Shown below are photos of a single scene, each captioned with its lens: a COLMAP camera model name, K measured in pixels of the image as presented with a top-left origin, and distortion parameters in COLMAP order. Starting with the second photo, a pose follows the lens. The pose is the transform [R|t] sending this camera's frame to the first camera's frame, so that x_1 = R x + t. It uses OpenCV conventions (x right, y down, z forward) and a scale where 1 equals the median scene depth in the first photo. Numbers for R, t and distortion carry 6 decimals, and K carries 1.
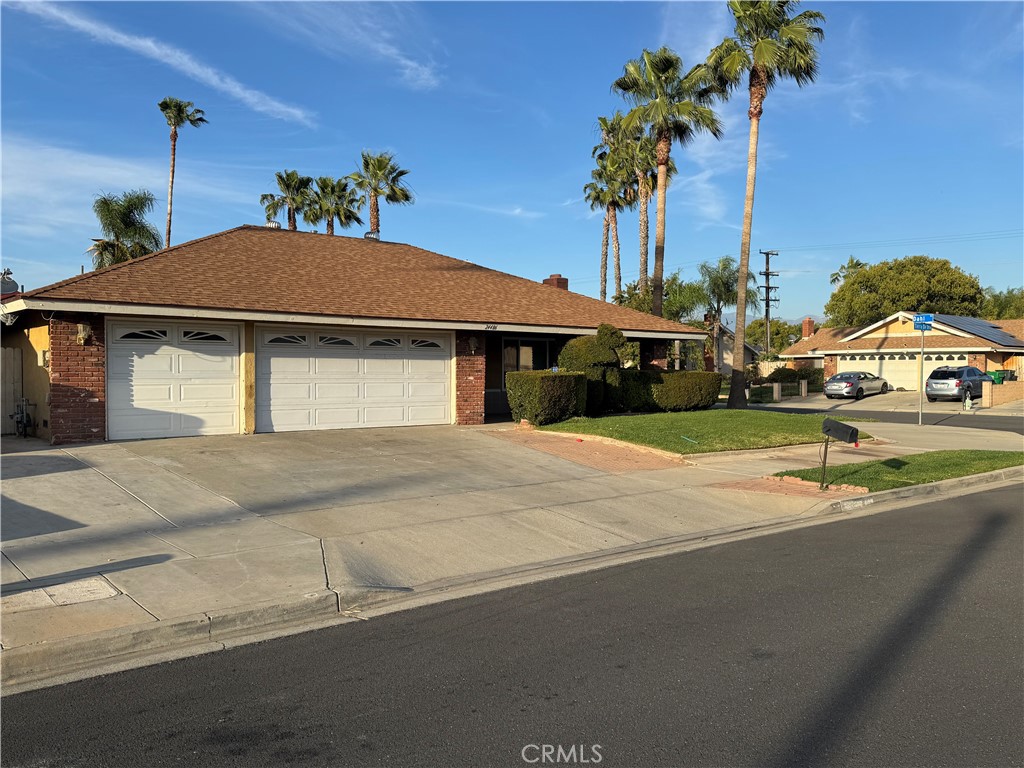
lens RADIAL K [[850.1, 0, 512.0], [0, 850.1, 384.0], [0, 0, 1]] dist [0.126336, -0.206050]
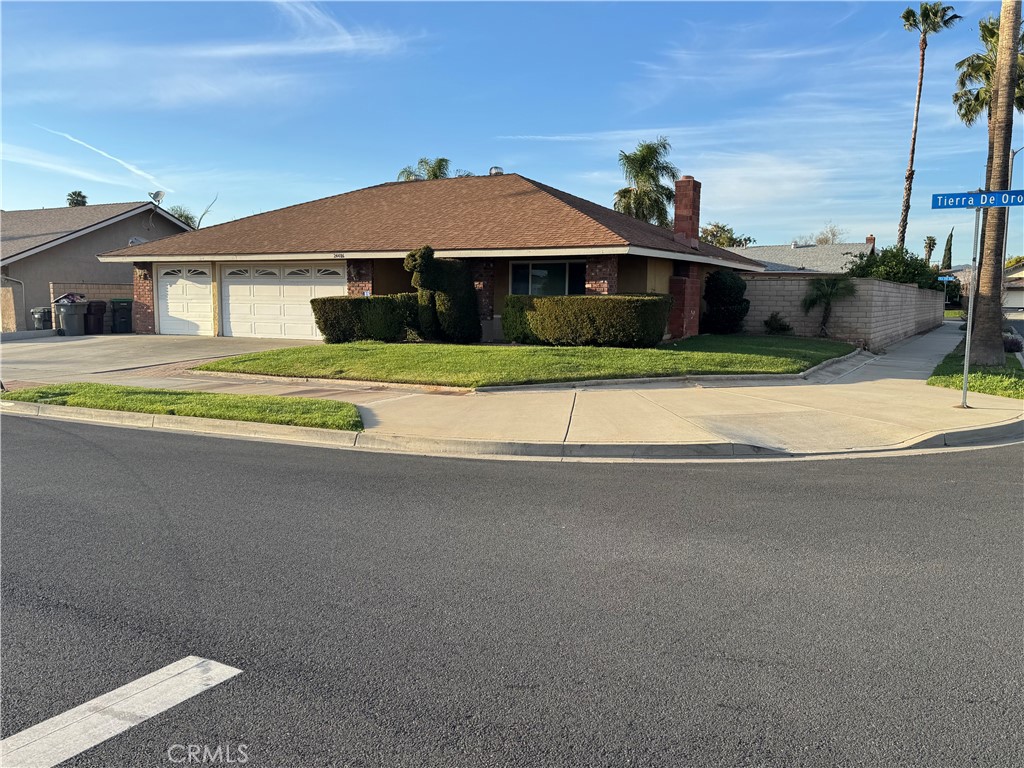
lens RADIAL K [[870.9, 0, 512.0], [0, 870.9, 384.0], [0, 0, 1]] dist [0.056645, -0.002947]
pose [[0.365276, 0.088639, -0.926670, 1.099299], [-0.022427, 0.996005, 0.086430, -0.002794], [0.930629, -0.010788, 0.365805, 0.764308]]
